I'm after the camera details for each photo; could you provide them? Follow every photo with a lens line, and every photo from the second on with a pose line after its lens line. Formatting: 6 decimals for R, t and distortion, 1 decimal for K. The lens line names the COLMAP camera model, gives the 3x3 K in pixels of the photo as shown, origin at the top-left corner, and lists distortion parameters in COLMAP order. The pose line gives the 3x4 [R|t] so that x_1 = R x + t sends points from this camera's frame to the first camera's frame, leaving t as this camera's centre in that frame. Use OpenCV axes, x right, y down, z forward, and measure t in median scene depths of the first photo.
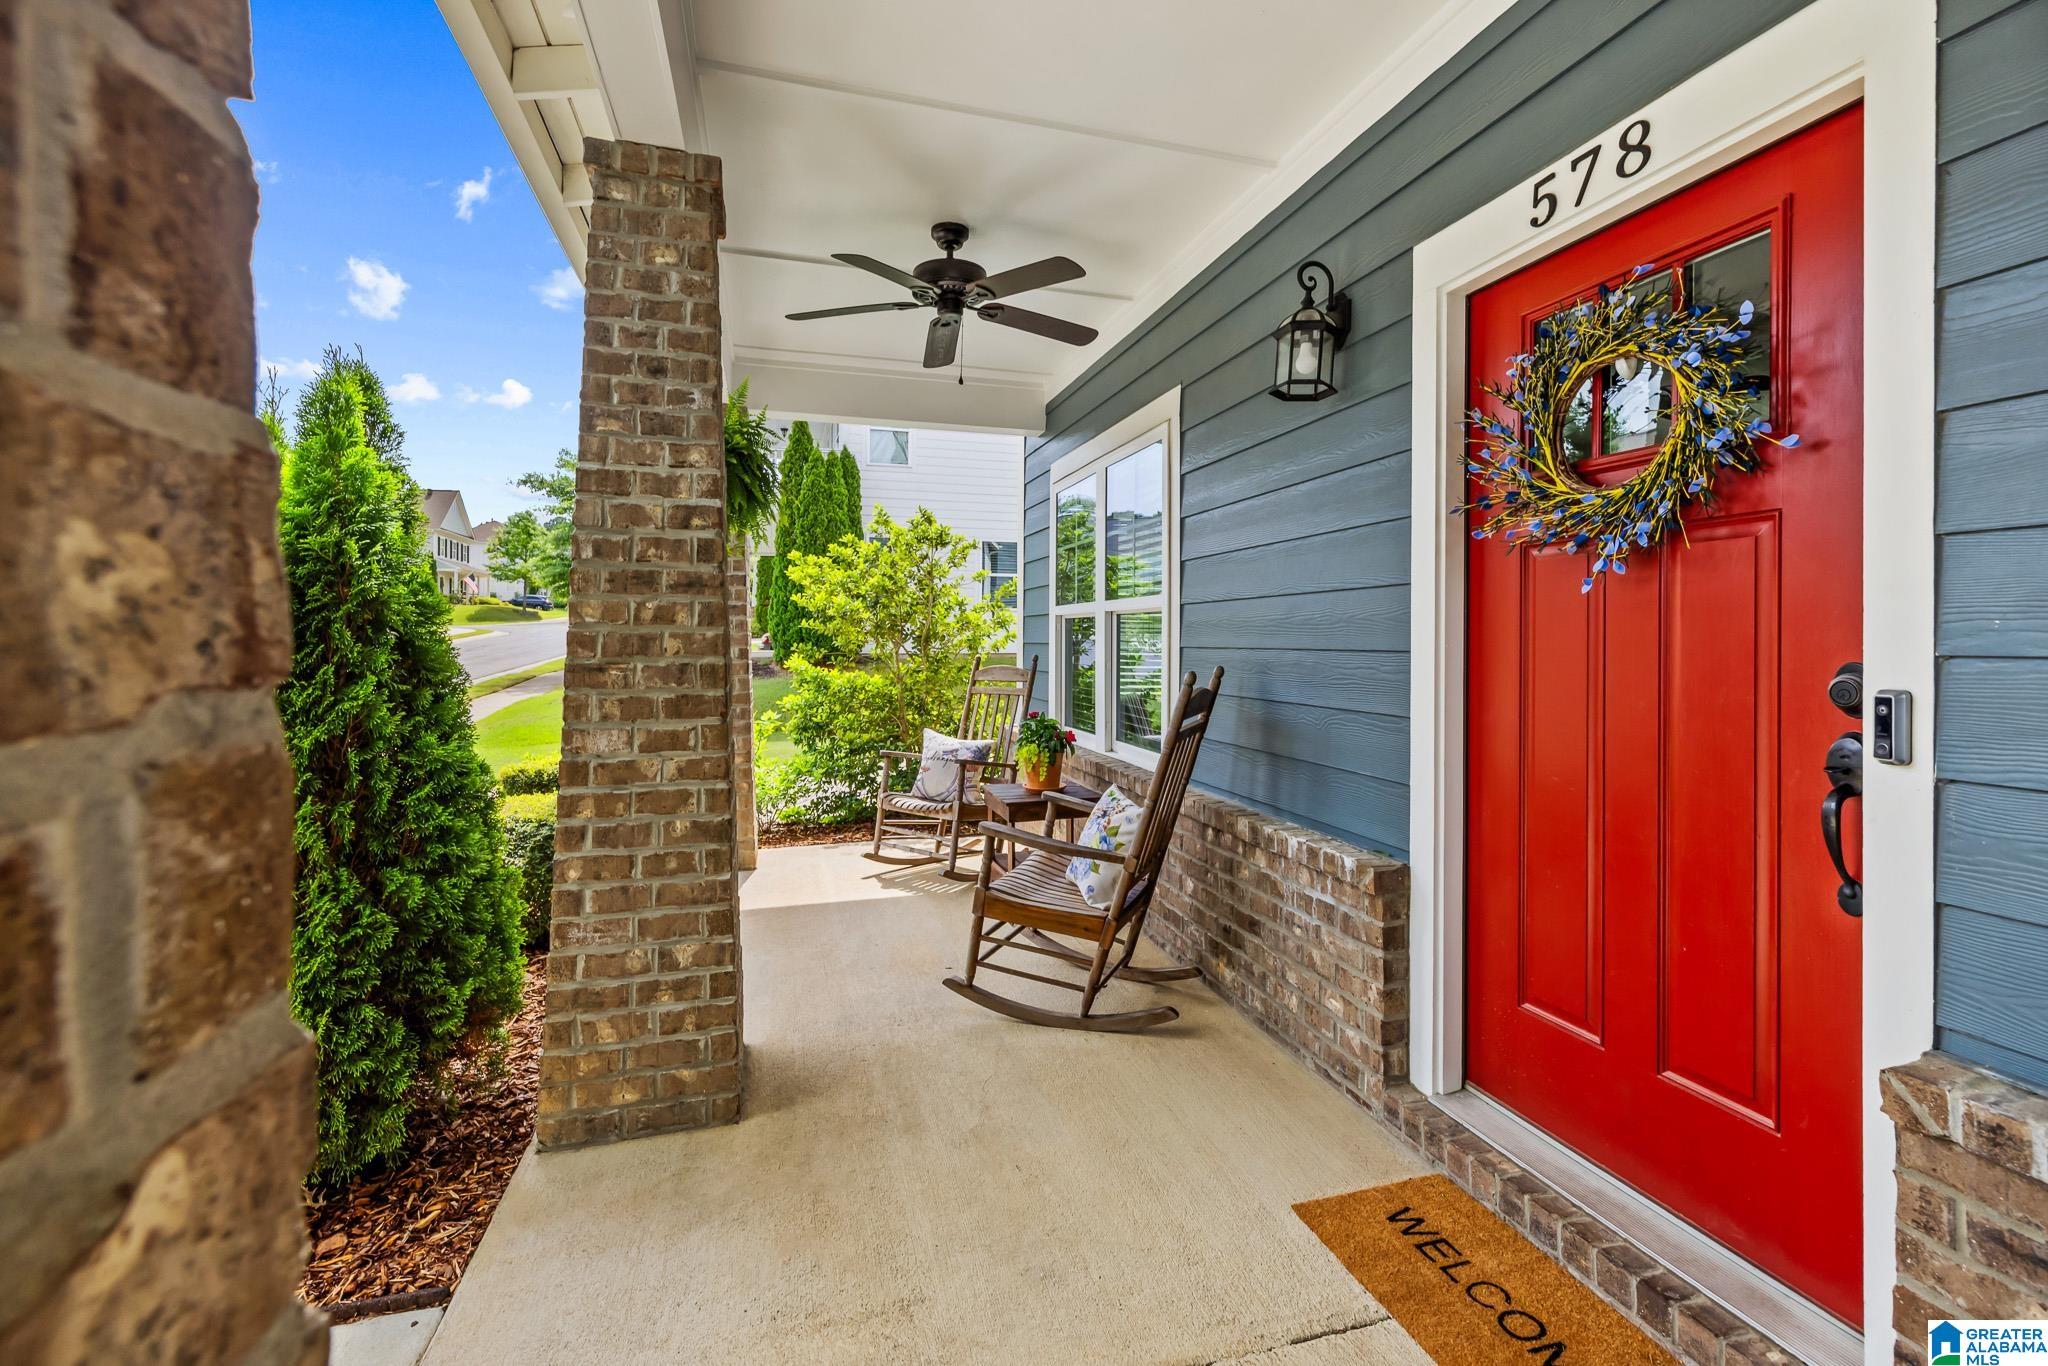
lens RADIAL K [[884.8, 0, 1023.3], [0, 884.8, 640.4], [0, 0, 1]] dist [0.013022, 0.000353]
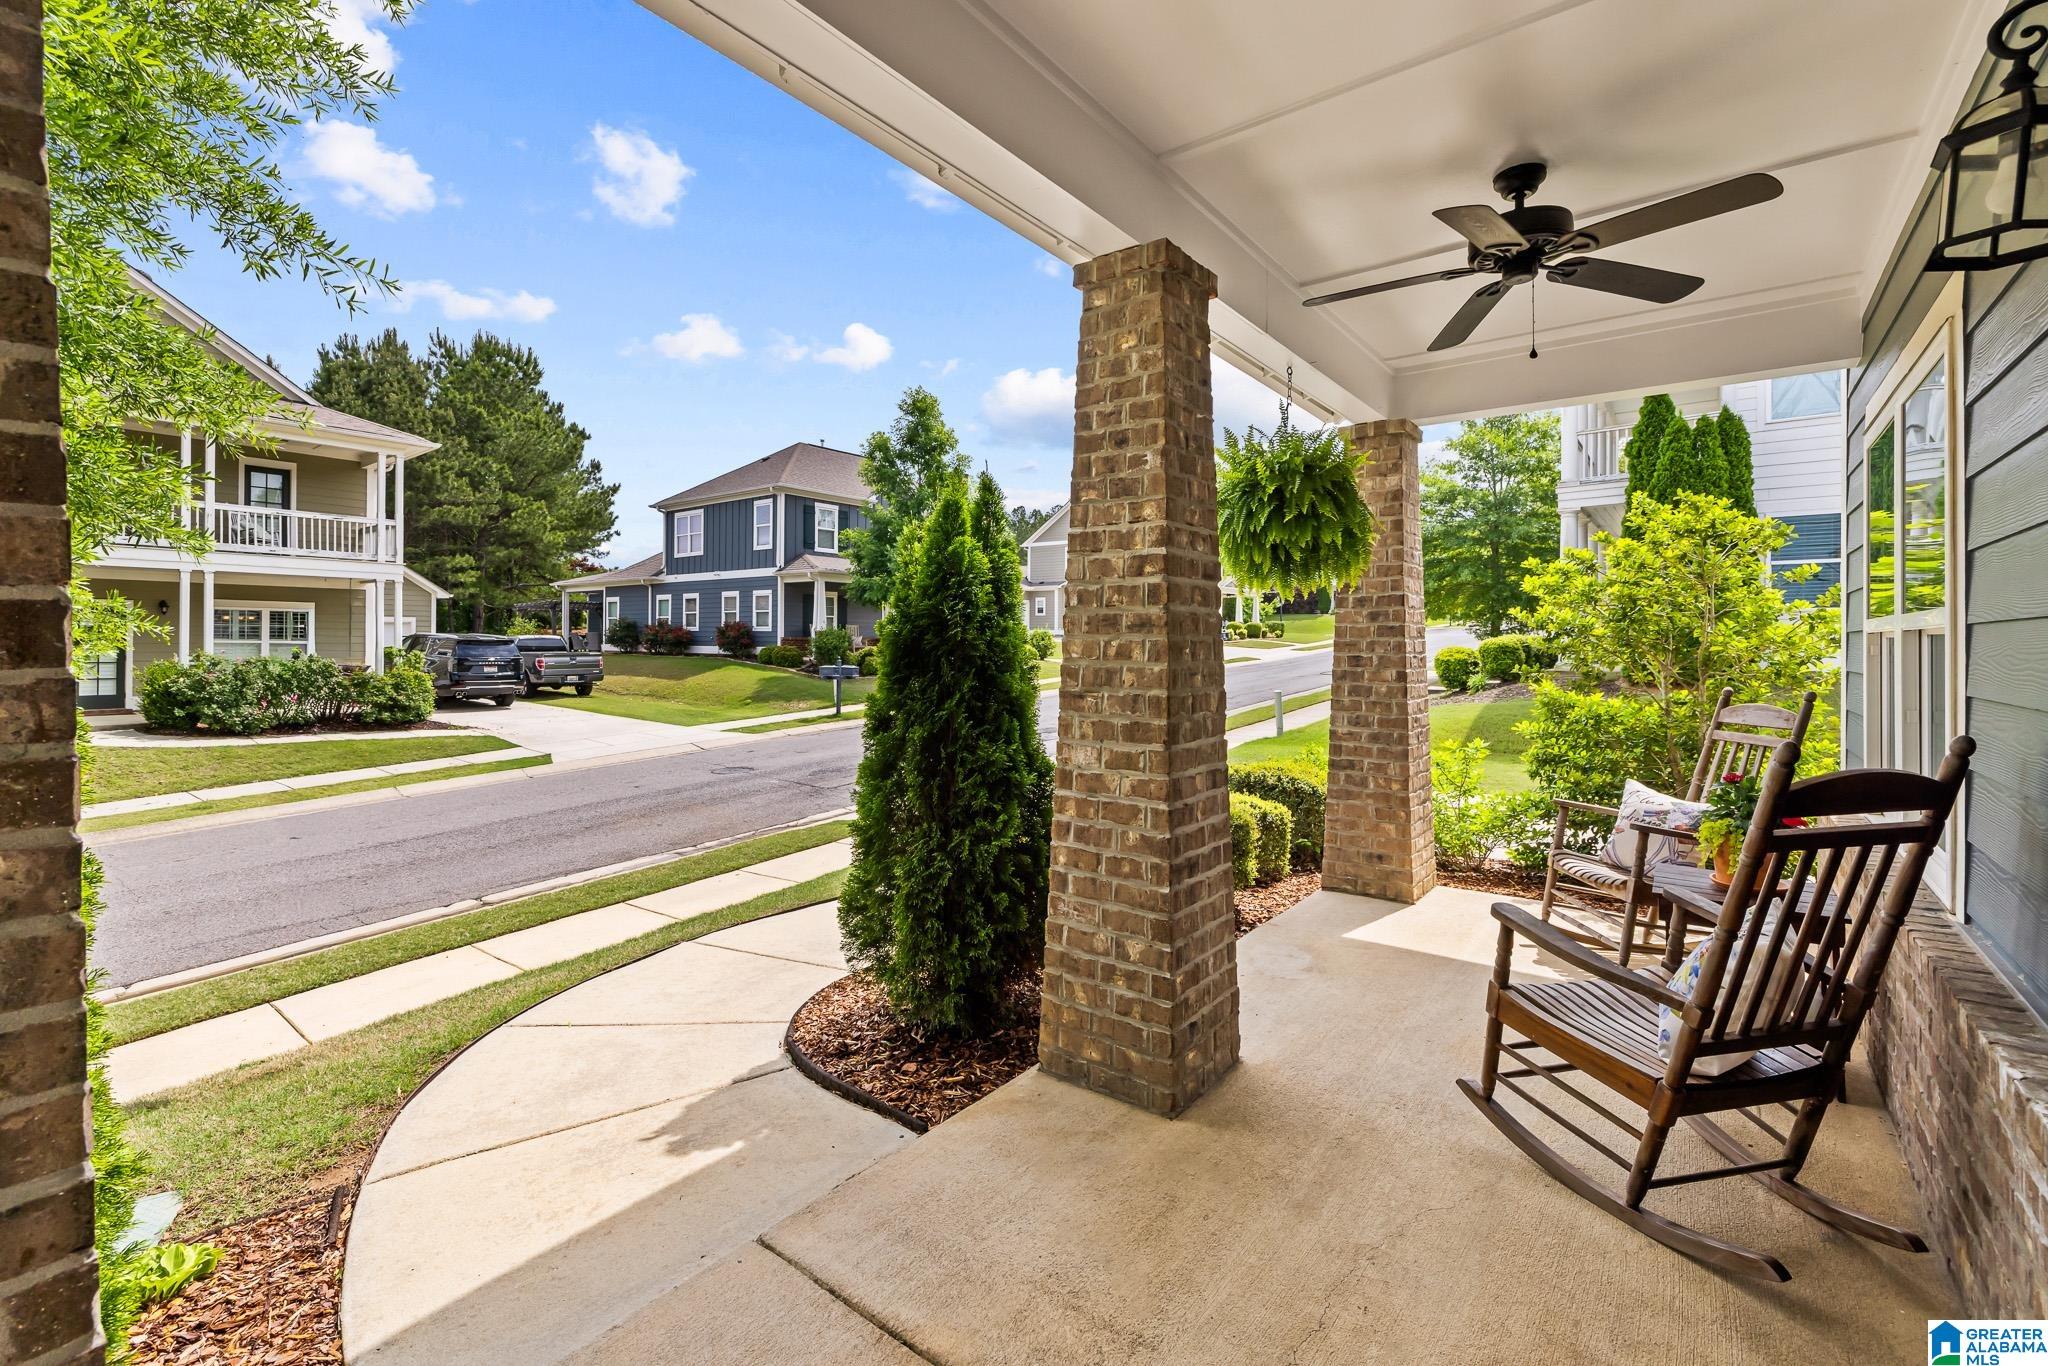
lens RADIAL K [[882.6, 0, 1020.6], [0, 882.6, 643.6], [0, 0, 1]] dist [0.011103, 0.000285]
pose [[0.588835, 0.002160, -0.808250, 0.448718], [-0.004383, 0.999990, -0.000521, -0.038165], [0.808241, 0.003849, 0.588839, 0.213197]]
